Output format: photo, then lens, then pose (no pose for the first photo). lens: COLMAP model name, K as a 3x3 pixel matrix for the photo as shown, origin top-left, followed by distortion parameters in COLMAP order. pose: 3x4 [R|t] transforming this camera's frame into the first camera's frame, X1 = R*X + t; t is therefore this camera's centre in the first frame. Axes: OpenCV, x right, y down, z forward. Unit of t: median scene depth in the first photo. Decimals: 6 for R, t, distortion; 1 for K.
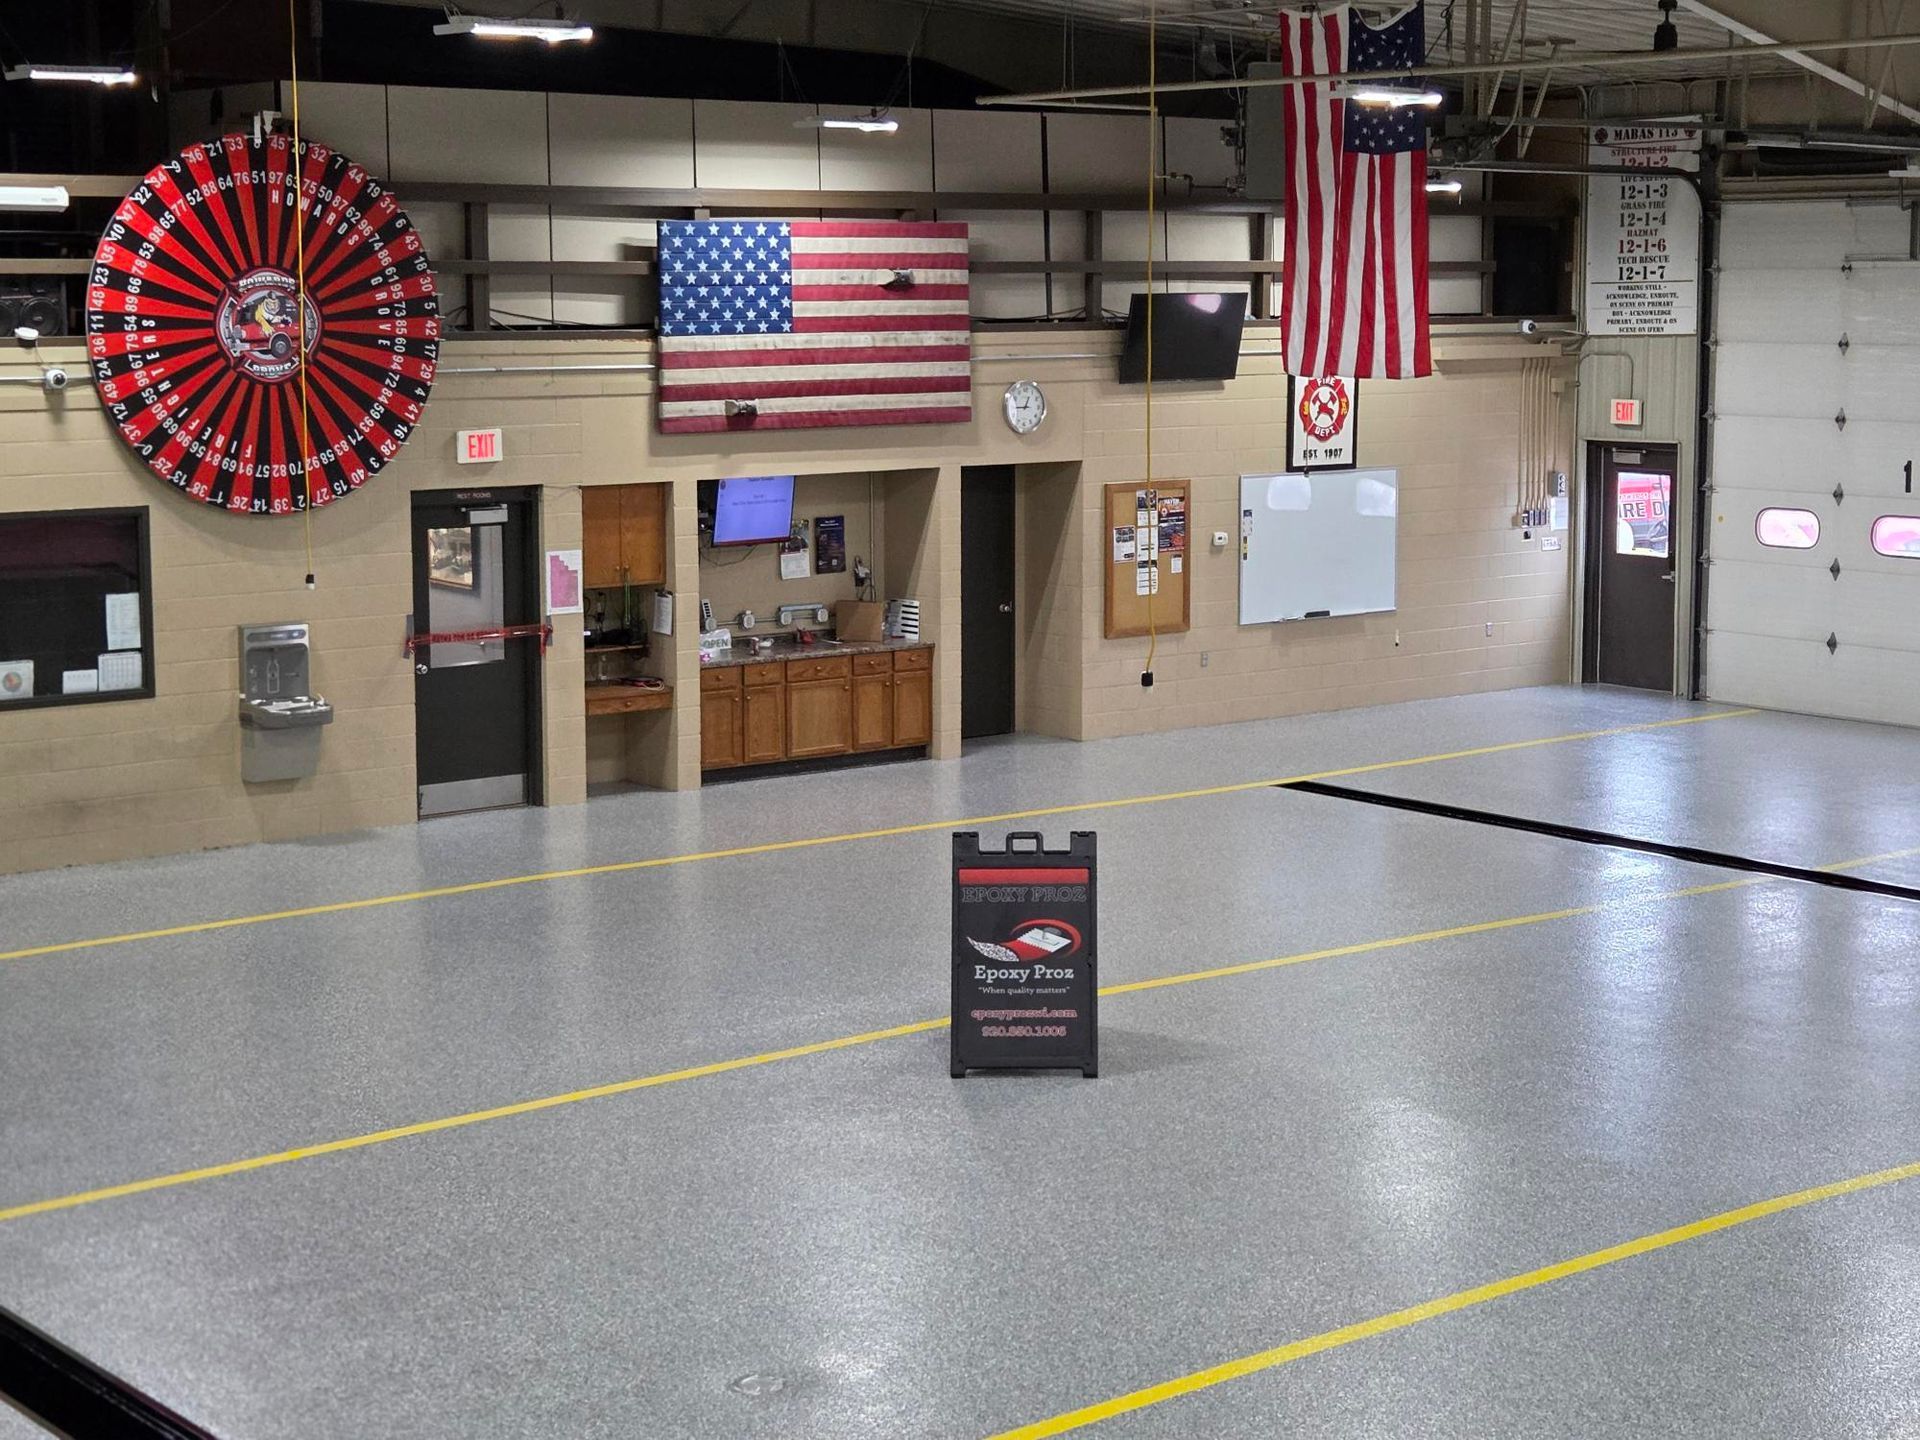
lens RADIAL K [[3203.3, 0, 960.0], [0, 3203.3, 720.0], [0, 0, 1]] dist [0.058068, 0.075273]
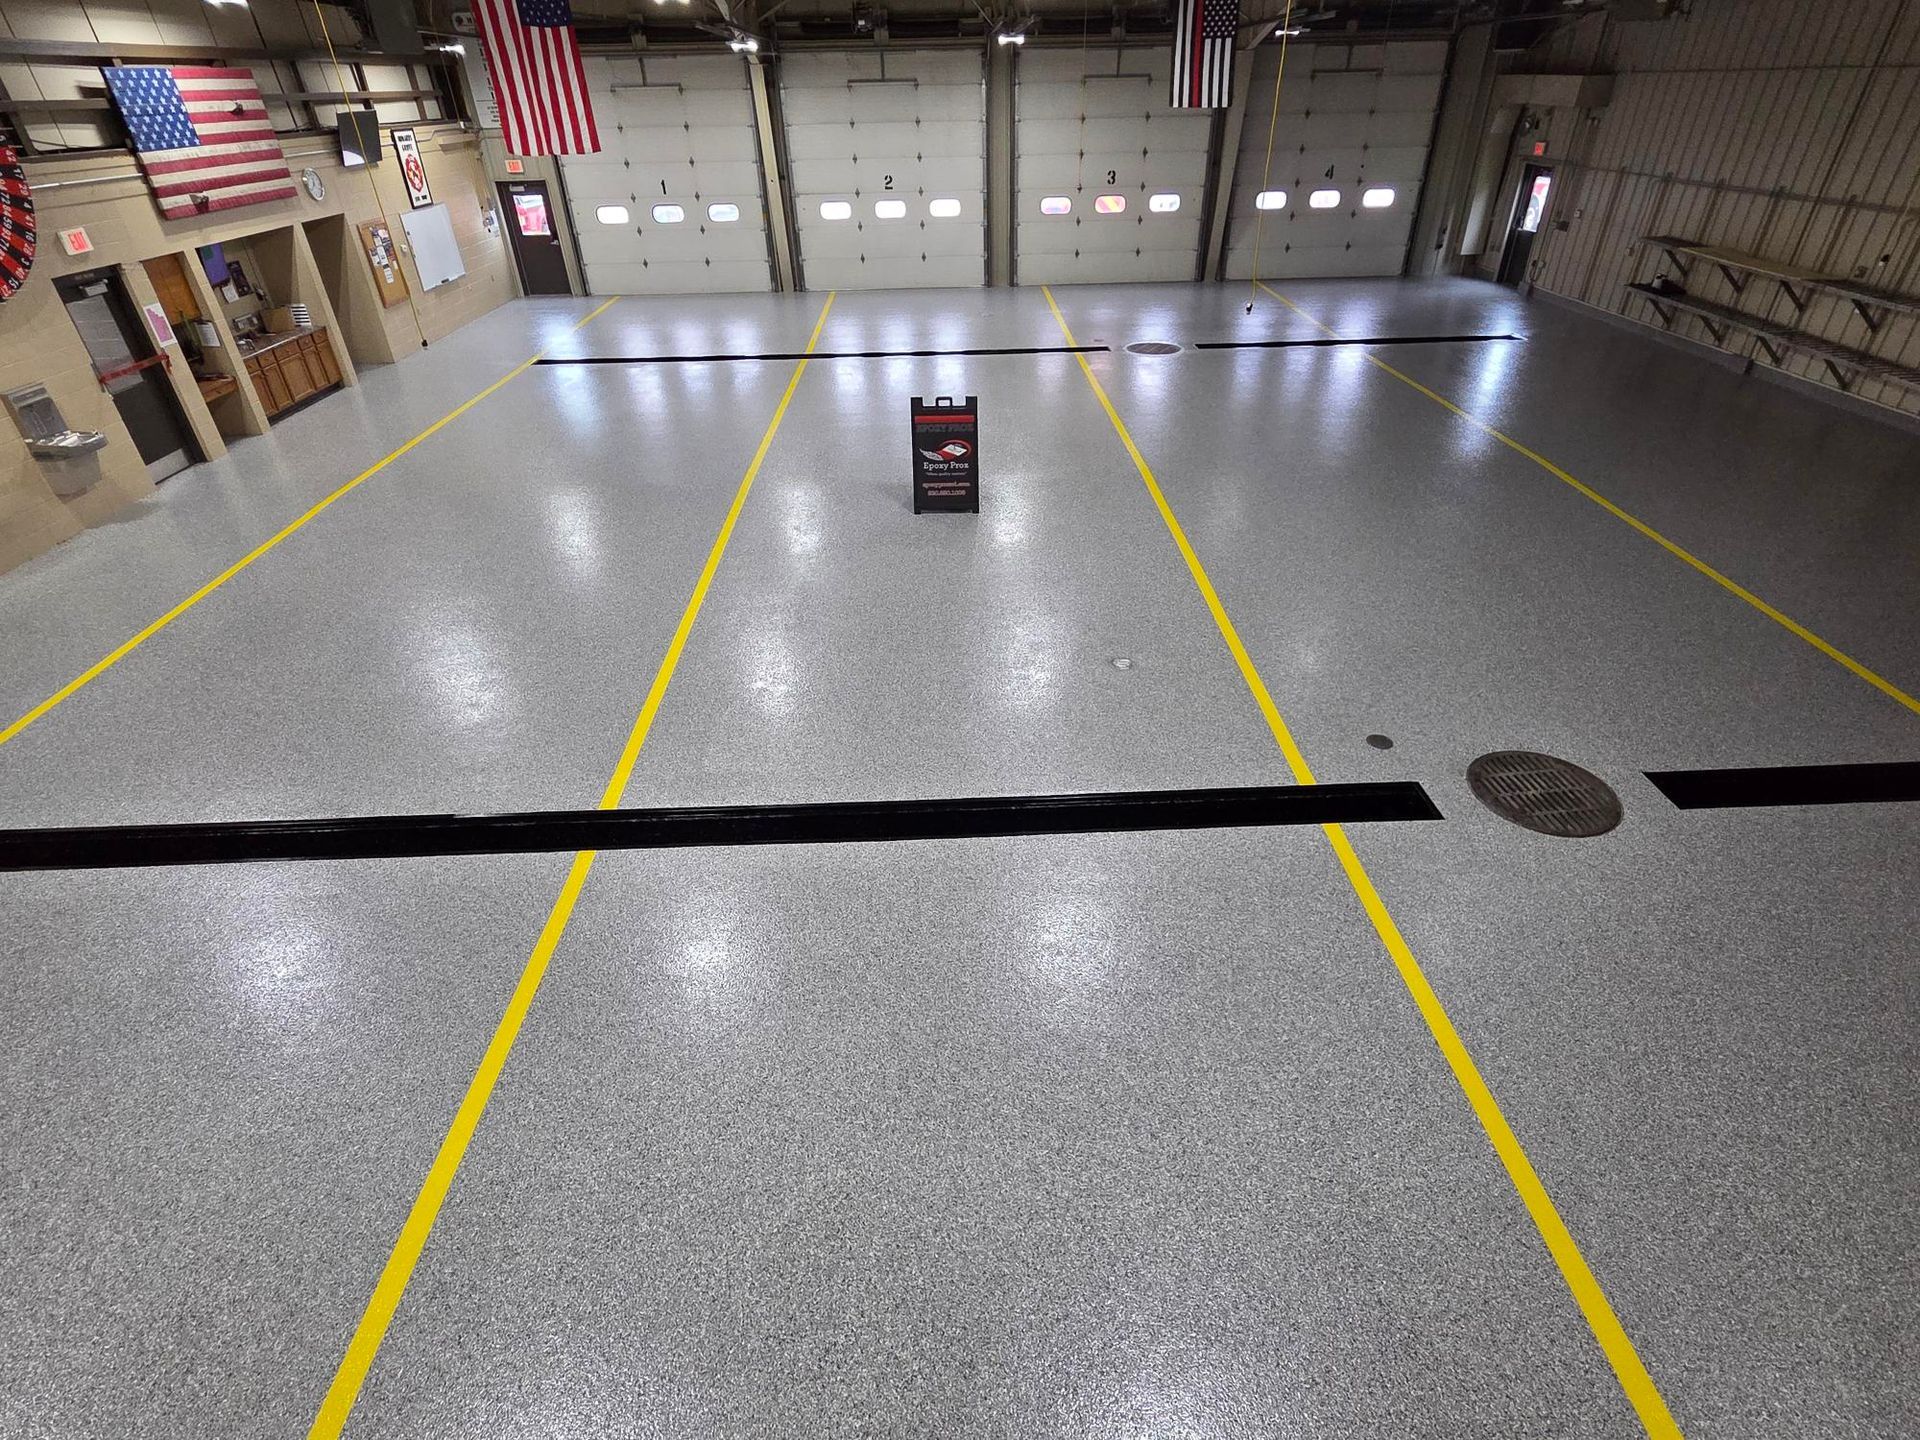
lens RADIAL K [[963.7, 0, 967.6], [0, 963.7, 719.6], [0, 0, 1]] dist [0.002396, 0.000447]
pose [[0.605200, -0.449152, 0.657264, -0.282408], [0.125933, 0.869252, 0.478061, -0.050193], [-0.786050, -0.206551, 0.582634, 0.318892]]
